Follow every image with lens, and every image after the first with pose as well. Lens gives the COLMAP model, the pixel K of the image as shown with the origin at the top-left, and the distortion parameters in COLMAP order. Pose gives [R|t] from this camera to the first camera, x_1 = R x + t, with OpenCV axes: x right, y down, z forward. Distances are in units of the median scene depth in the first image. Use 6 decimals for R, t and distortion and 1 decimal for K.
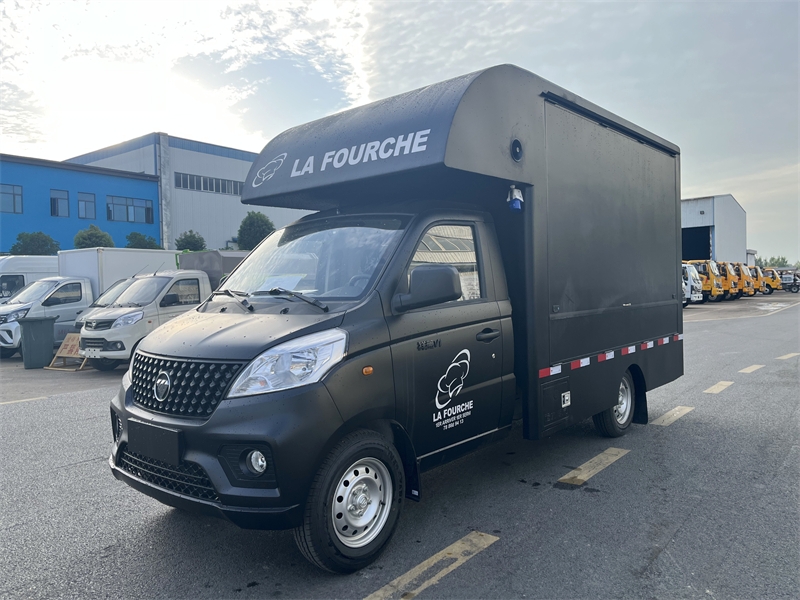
lens RADIAL K [[618.2, 0, 403.6], [0, 618.2, 300.8], [0, 0, 1]] dist [0.053191, -0.066479]
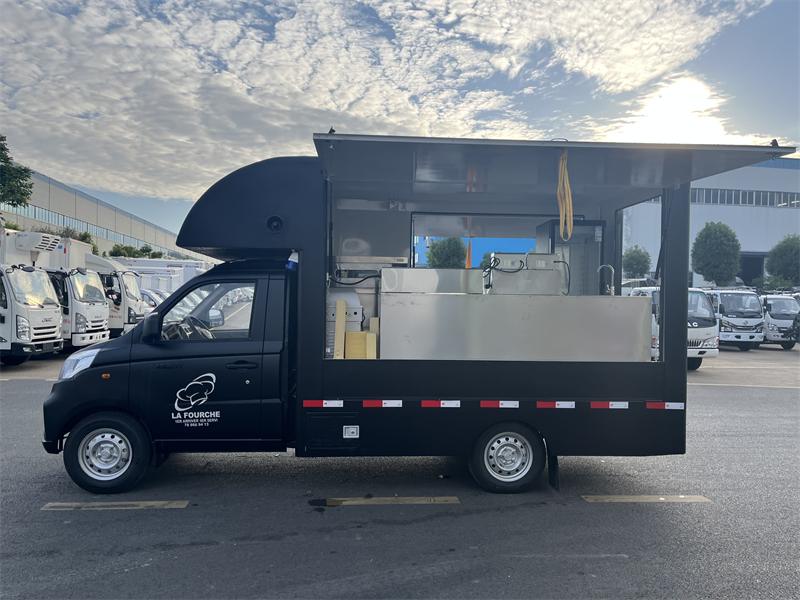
lens RADIAL K [[618.2, 0, 406.1], [0, 618.2, 301.5], [0, 0, 1]] dist [0.053191, -0.066479]
pose [[0.689155, 0.027878, -0.724077, 1.419346], [-0.048720, 0.998781, -0.007915, -0.094620], [0.722974, 0.040732, 0.689674, 0.343448]]
